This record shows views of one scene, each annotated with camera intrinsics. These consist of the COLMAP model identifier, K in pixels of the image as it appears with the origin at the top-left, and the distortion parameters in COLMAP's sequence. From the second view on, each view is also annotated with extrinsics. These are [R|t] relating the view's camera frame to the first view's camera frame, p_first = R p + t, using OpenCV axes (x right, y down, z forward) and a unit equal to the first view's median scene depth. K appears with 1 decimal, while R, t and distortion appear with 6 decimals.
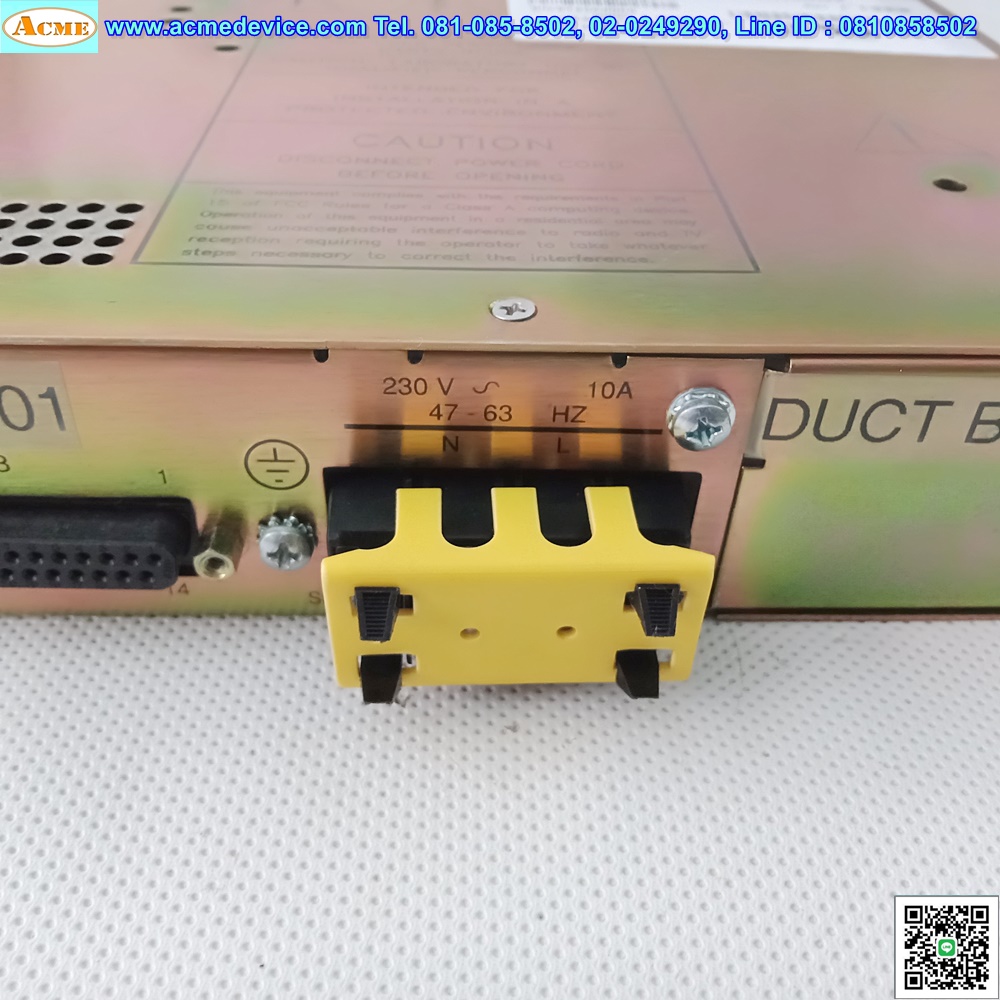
lens RADIAL K [[971.6, 0, 504.4], [0, 971.6, 500.1], [0, 0, 1]] dist [0.083954, 0.000000]
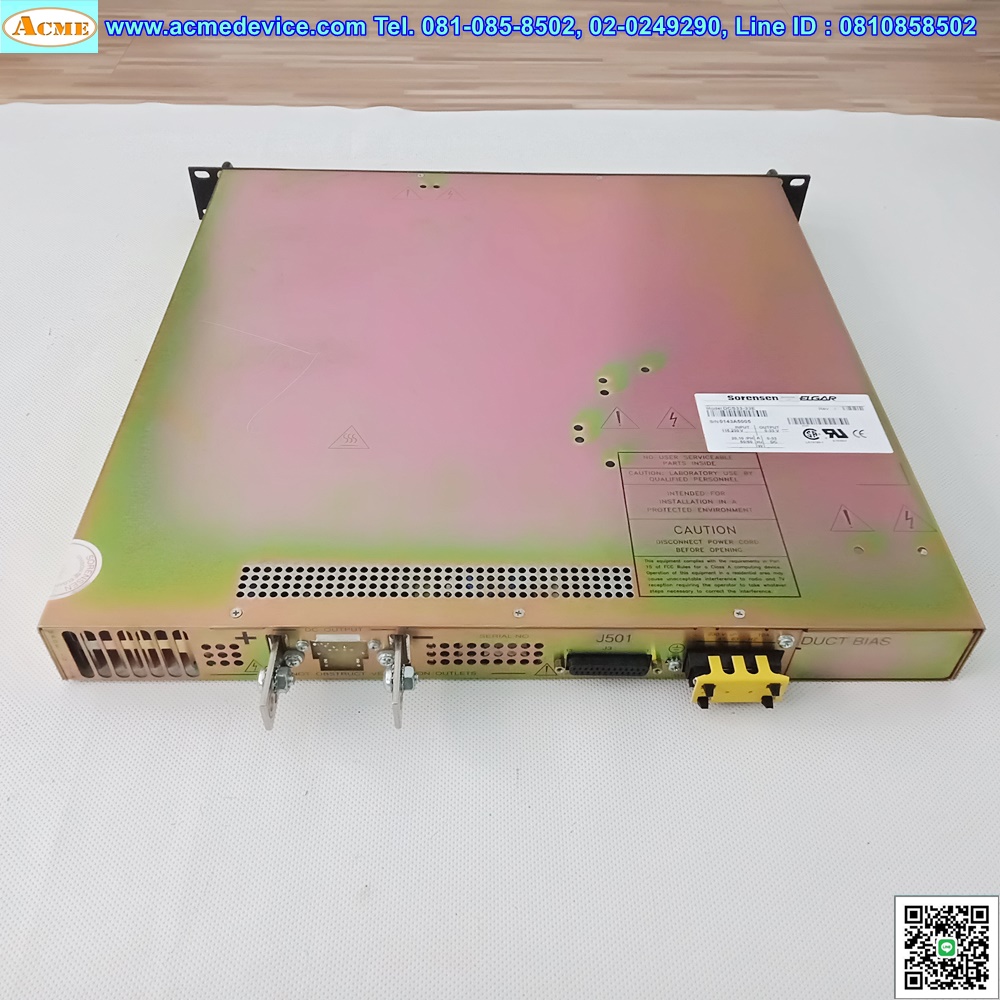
lens RADIAL K [[971.6, 0, 494.3], [0, 971.6, 494.1], [0, 0, 1]] dist [0.083954, 0.000000]
pose [[0.999604, 0.006537, -0.027358, -0.860385], [-0.003625, 0.994449, 0.105159, -1.065048], [0.027894, -0.105019, 0.994079, -2.882211]]
